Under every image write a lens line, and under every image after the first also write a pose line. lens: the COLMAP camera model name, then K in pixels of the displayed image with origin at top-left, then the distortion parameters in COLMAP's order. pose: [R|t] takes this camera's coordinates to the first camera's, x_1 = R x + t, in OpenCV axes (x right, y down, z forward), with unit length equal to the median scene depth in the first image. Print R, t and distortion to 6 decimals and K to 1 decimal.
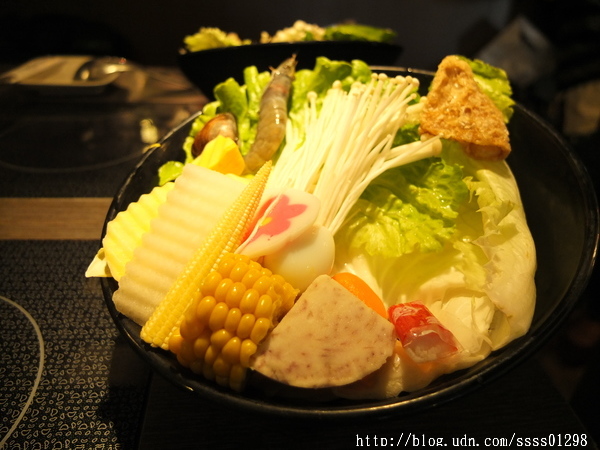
lens RADIAL K [[468.2, 0, 311.2], [0, 468.2, 206.6], [0, 0, 1]] dist [-0.058641, 0.003155]
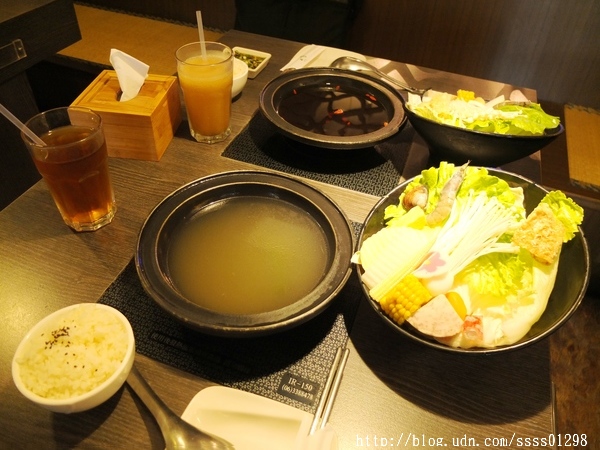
lens RADIAL K [[468.2, 0, 311.2], [0, 468.2, 206.6], [0, 0, 1]] dist [-0.058641, 0.003155]
pose [[0.905216, 0.276859, -0.322385, 0.055375], [-0.209599, 0.950827, 0.228027, -0.683018], [0.369664, -0.138842, 0.918734, -1.414898]]
